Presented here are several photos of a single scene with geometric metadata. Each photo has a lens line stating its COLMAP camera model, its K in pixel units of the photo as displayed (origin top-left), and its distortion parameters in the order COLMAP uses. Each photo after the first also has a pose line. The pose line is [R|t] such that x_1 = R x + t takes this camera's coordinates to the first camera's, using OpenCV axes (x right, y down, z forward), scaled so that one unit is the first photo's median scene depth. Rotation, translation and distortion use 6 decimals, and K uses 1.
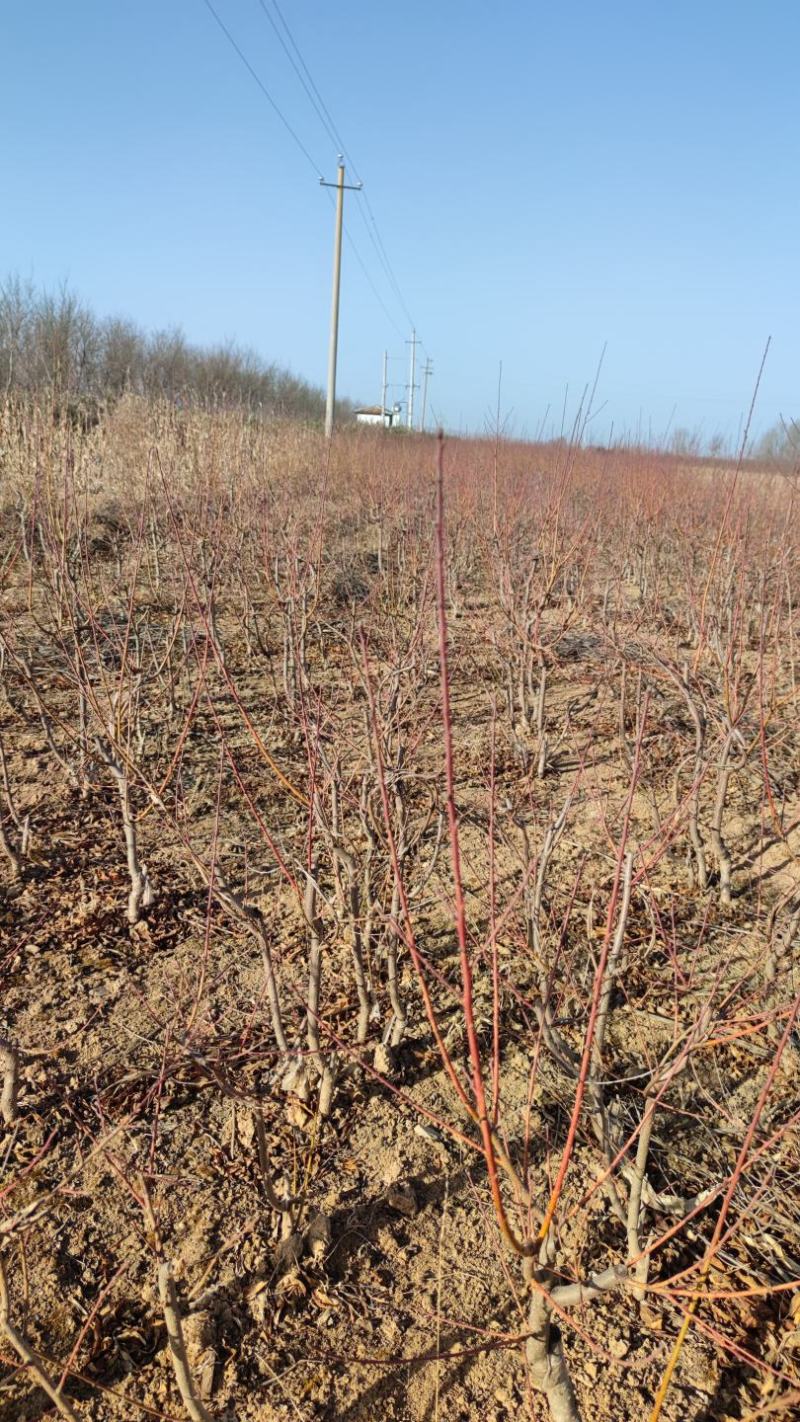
lens RADIAL K [[1037.7, 0, 400.0], [0, 1037.7, 711.0], [0, 0, 1]] dist [0.138658, -0.132240]
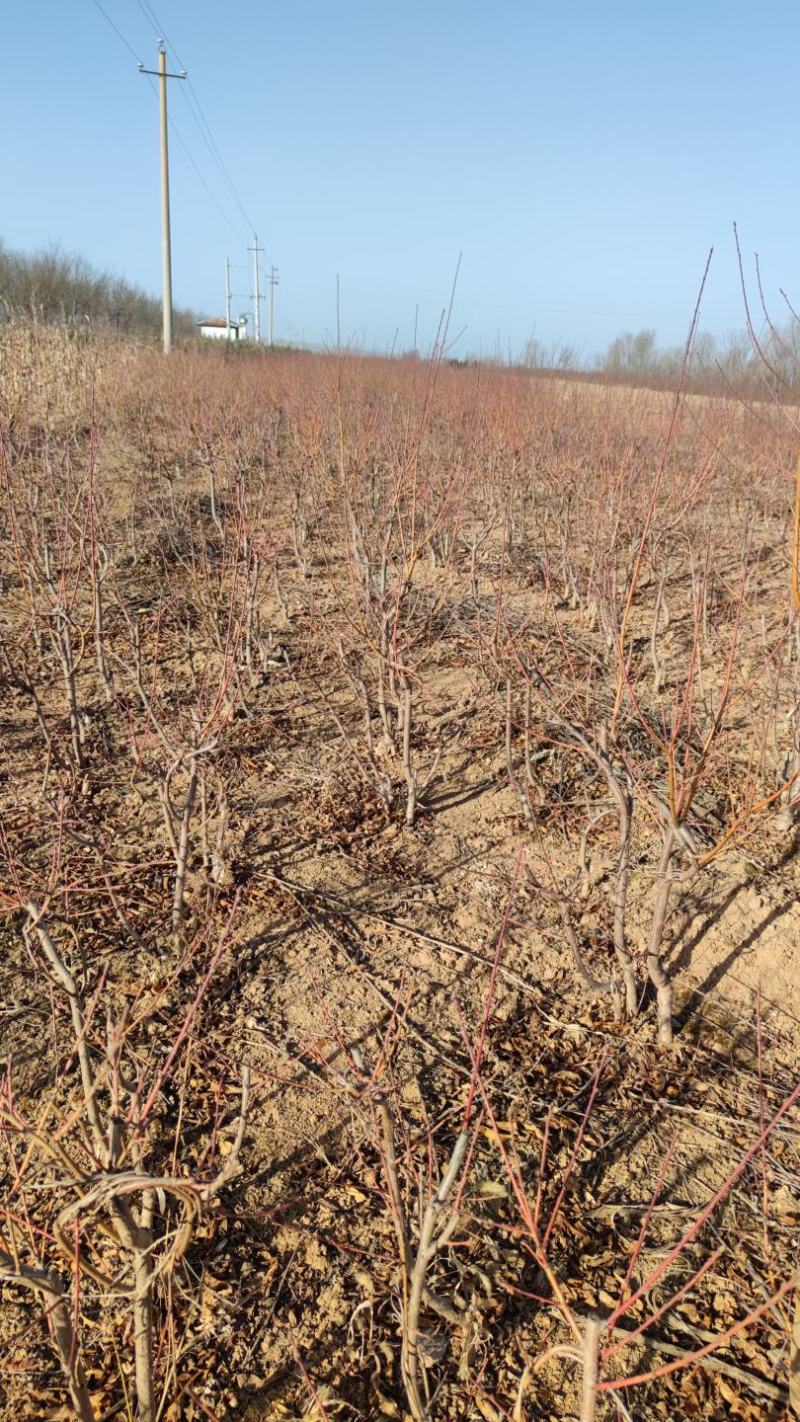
lens RADIAL K [[1037.7, 0, 400.0], [0, 1037.7, 711.0], [0, 0, 1]] dist [0.138658, -0.132240]
pose [[0.990822, -0.057888, 0.122154, 0.033409], [0.048653, 0.995822, 0.077274, -0.074582], [-0.126117, -0.070621, 0.989498, 0.209921]]
